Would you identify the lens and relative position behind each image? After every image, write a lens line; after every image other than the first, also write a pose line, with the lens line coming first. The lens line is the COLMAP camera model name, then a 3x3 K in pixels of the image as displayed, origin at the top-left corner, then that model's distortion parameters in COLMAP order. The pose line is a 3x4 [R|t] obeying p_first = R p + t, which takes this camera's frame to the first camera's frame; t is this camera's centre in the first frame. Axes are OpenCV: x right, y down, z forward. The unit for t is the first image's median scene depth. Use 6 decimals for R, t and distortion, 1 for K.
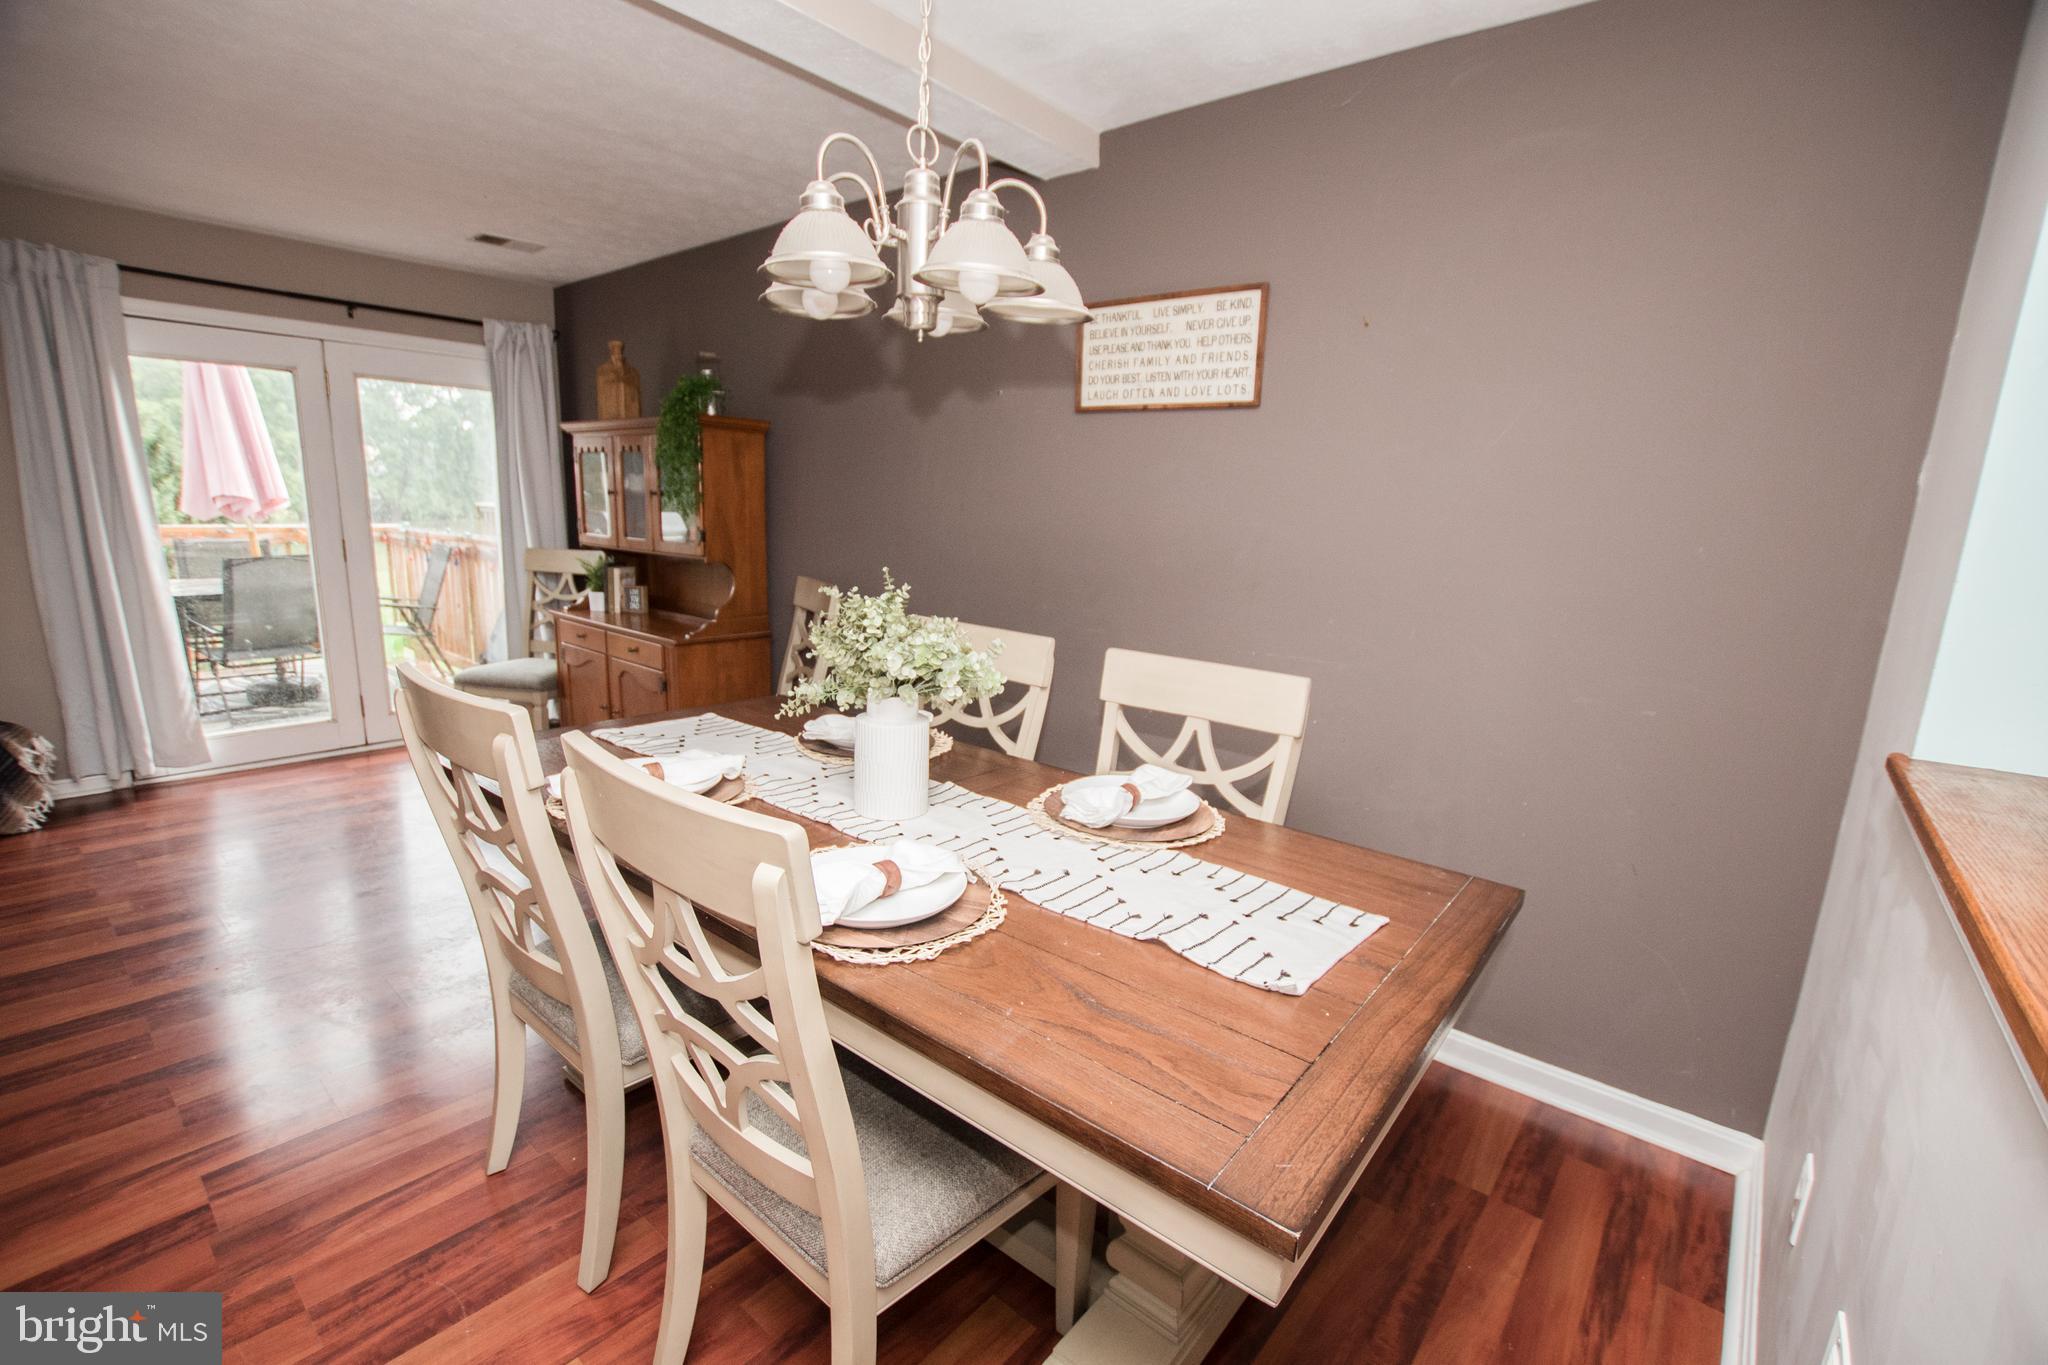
lens RADIAL K [[899.4, 0, 1047.3], [0, 899.4, 690.4], [0, 0, 1]] dist [-0.030819, 0.003606]
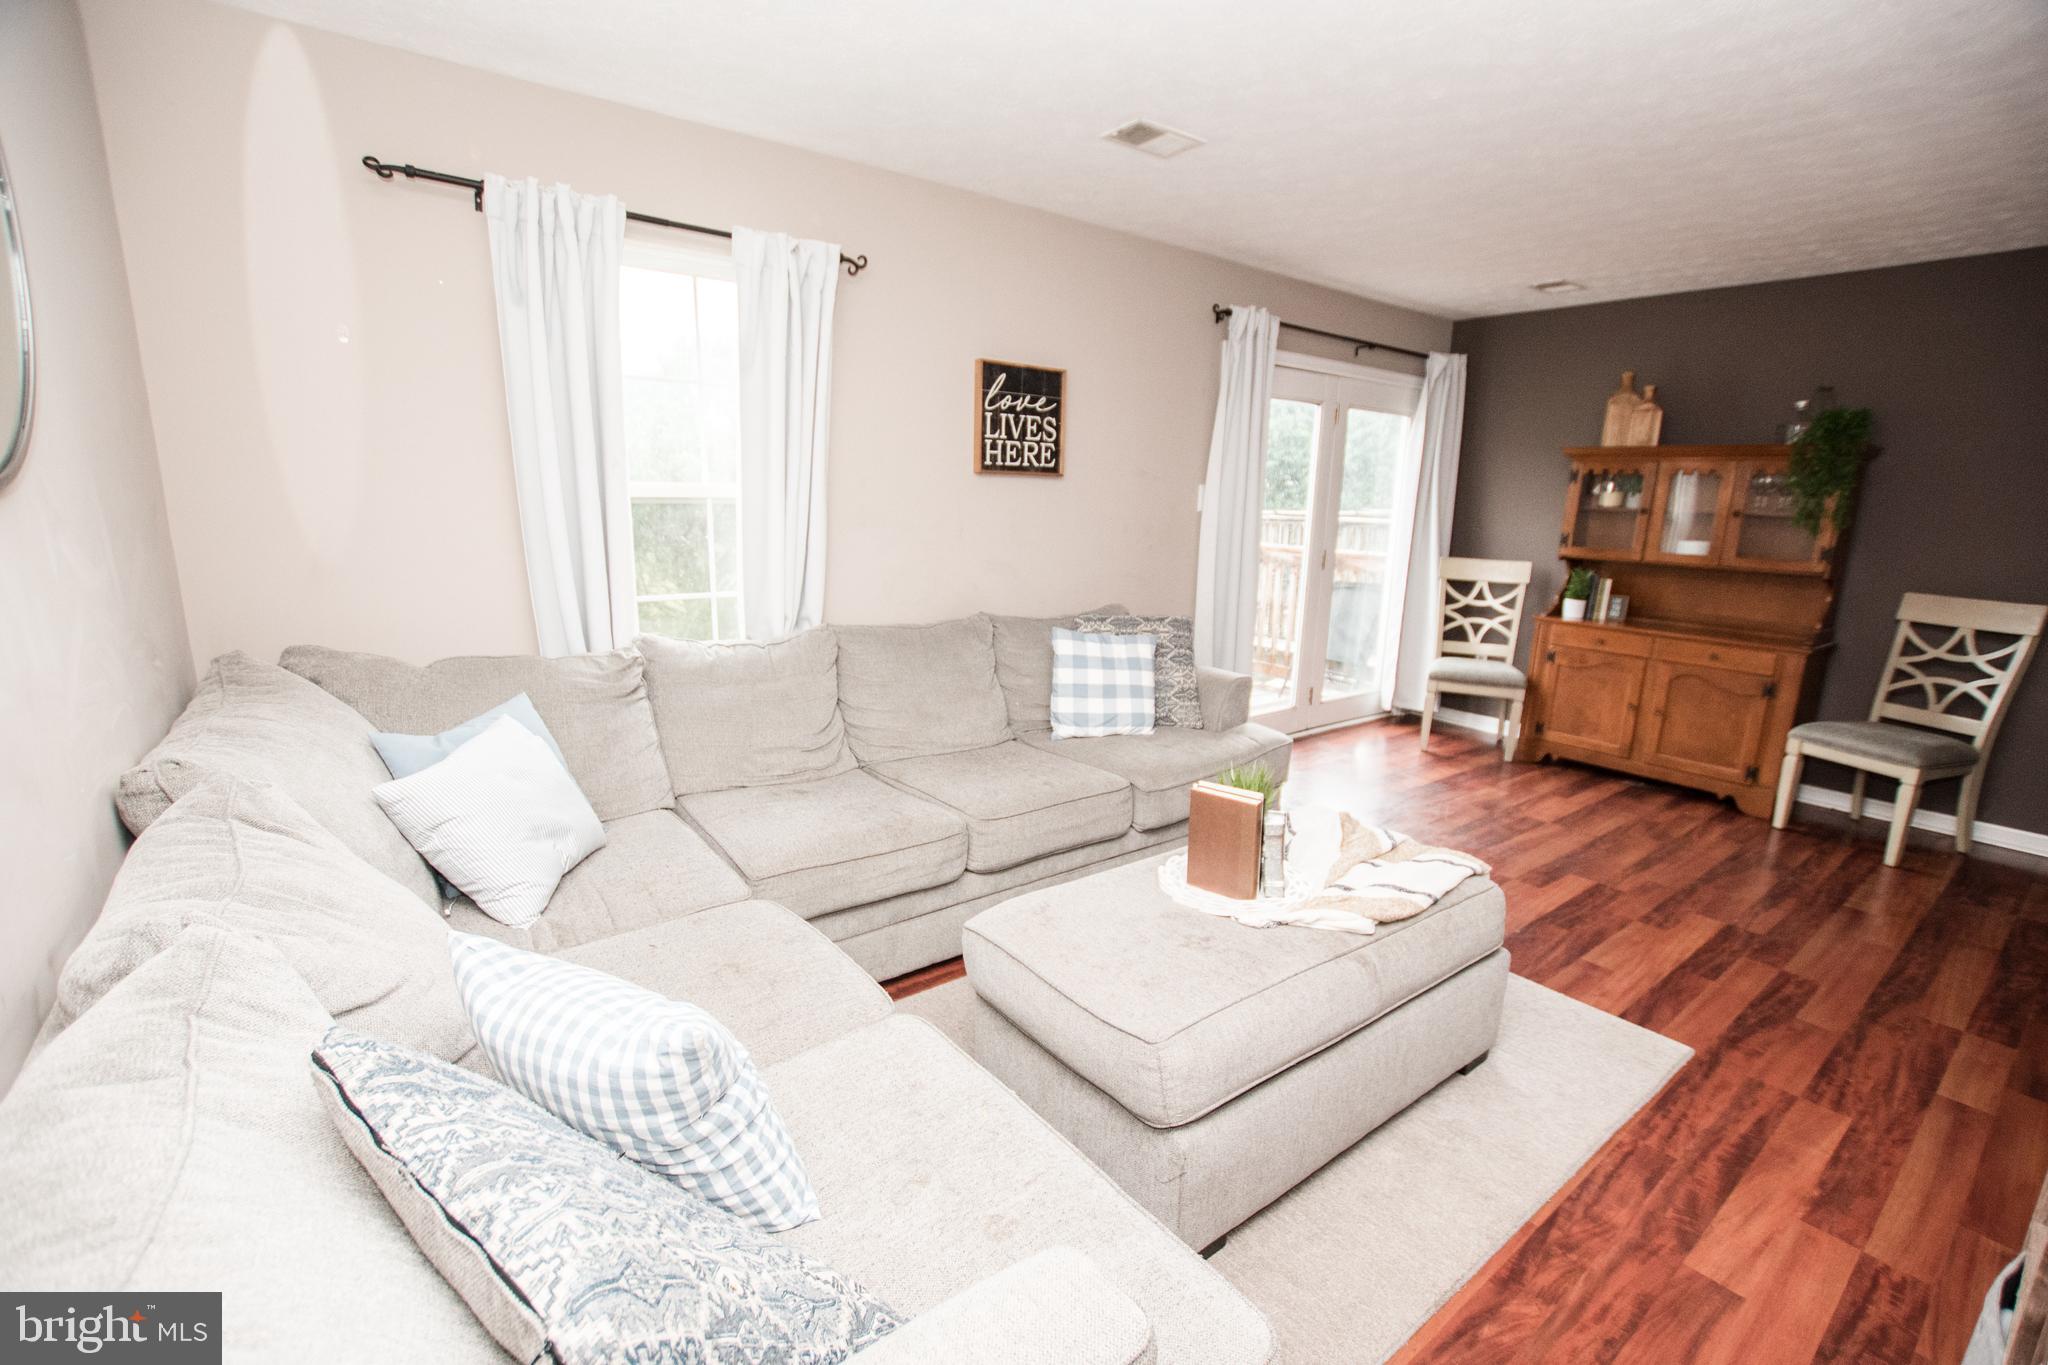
lens RADIAL K [[899.4, 0, 1039.7], [0, 899.4, 693.6], [0, 0, 1]] dist [-0.030819, 0.003606]
pose [[0.972359, 0.032494, -0.231220, -1.426894], [-0.029044, 0.999410, 0.018310, -0.008710], [0.231678, -0.011089, 0.972729, -0.290161]]
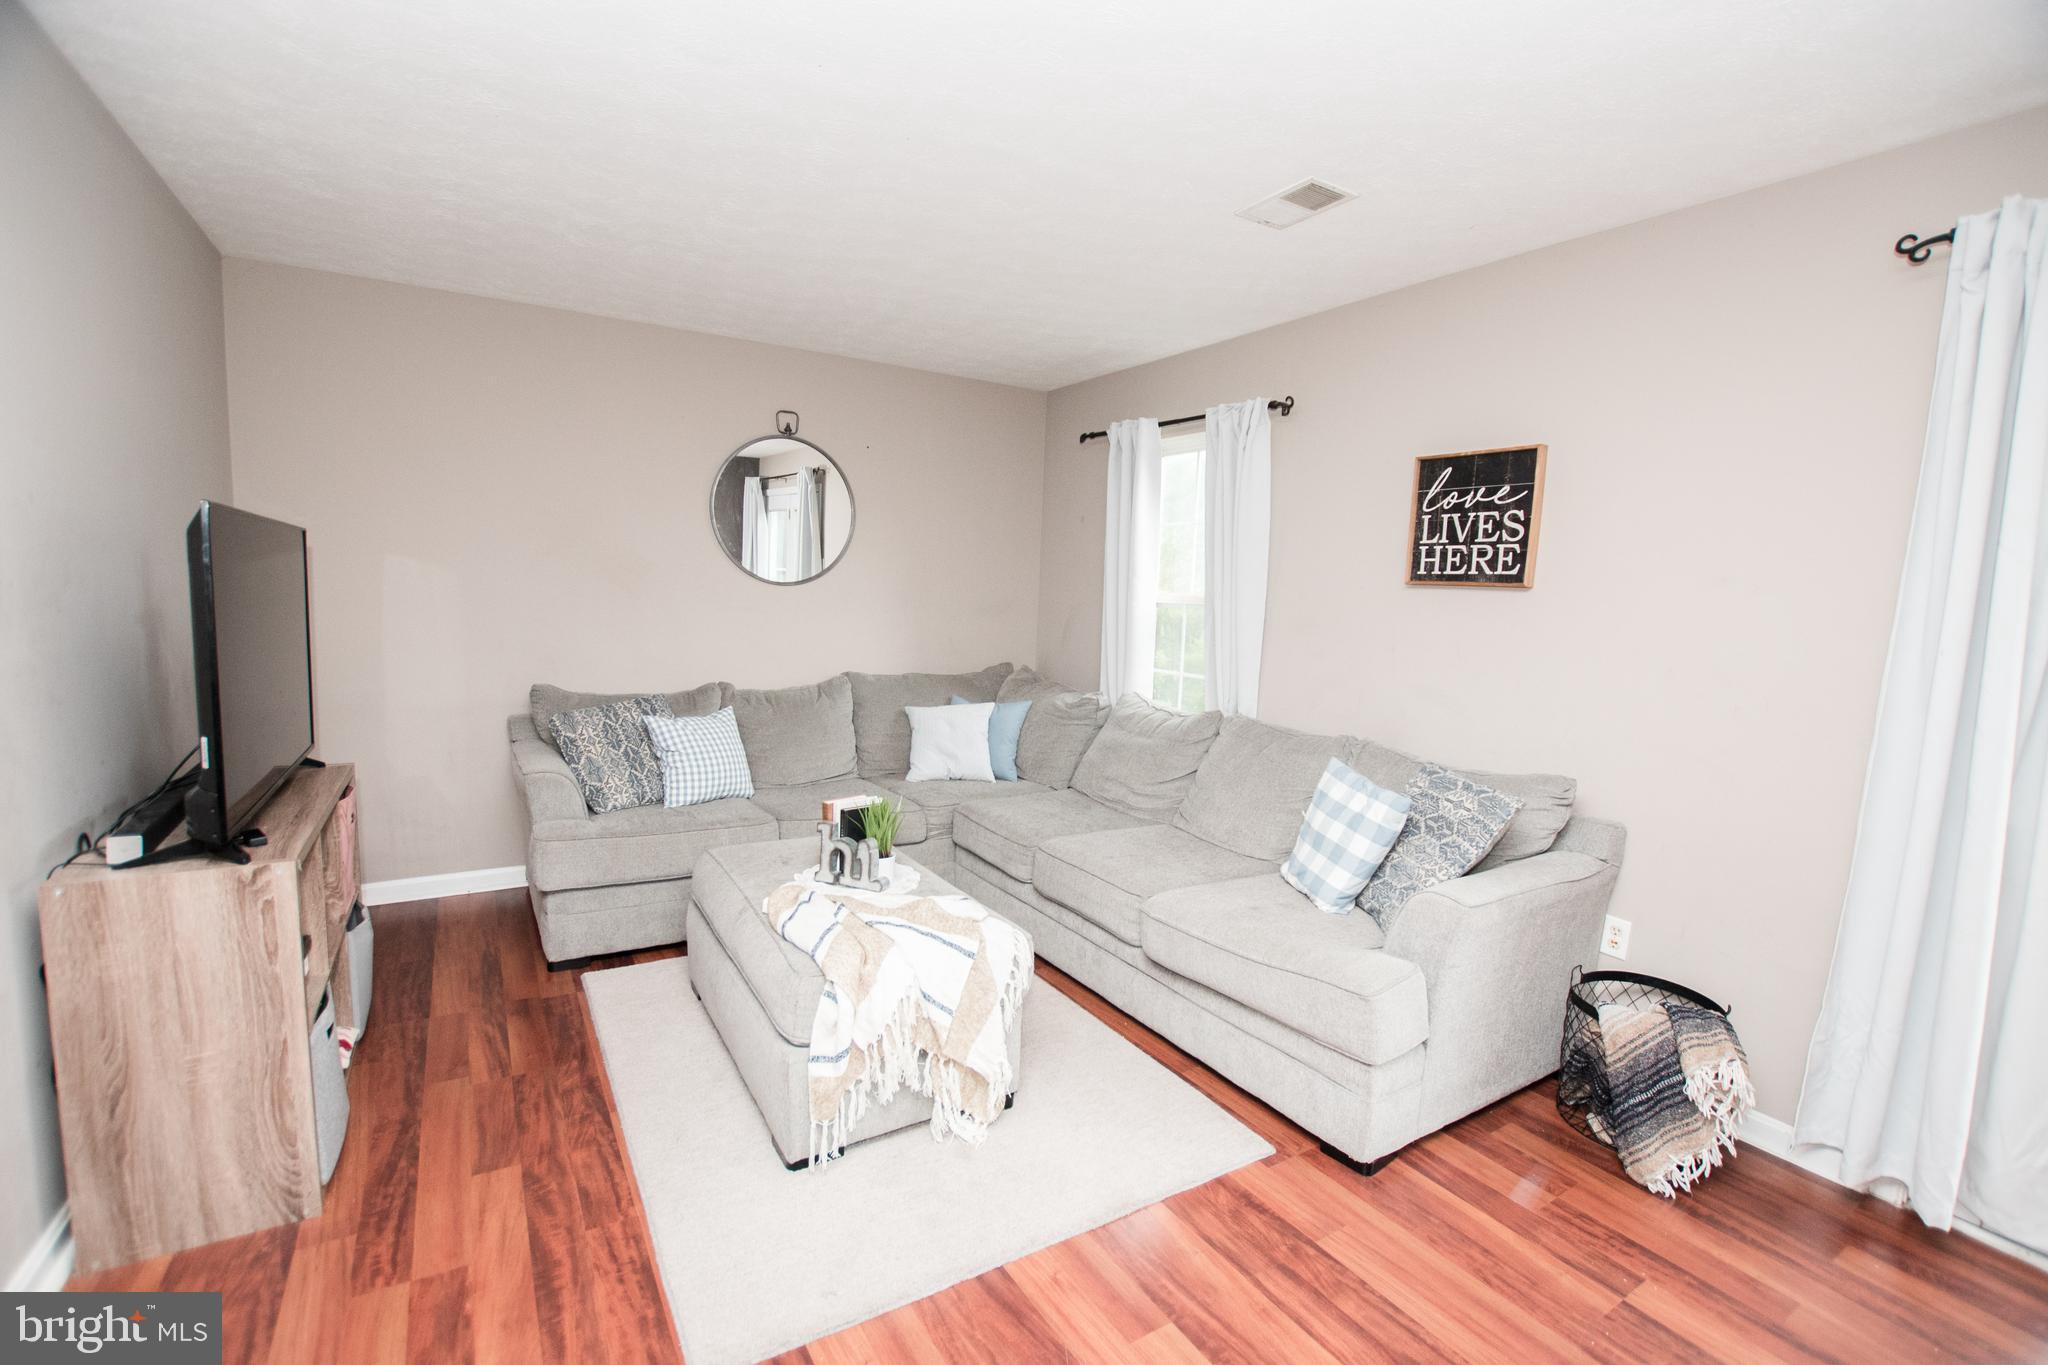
lens RADIAL K [[899.4, 0, 1022.9], [0, 899.4, 690.3], [0, 0, 1]] dist [-0.030819, 0.003606]
pose [[-0.326627, 0.056781, -0.943446, -0.628302], [-0.231227, 0.963061, 0.138013, -0.205124], [0.916433, 0.263229, -0.301433, 0.828563]]
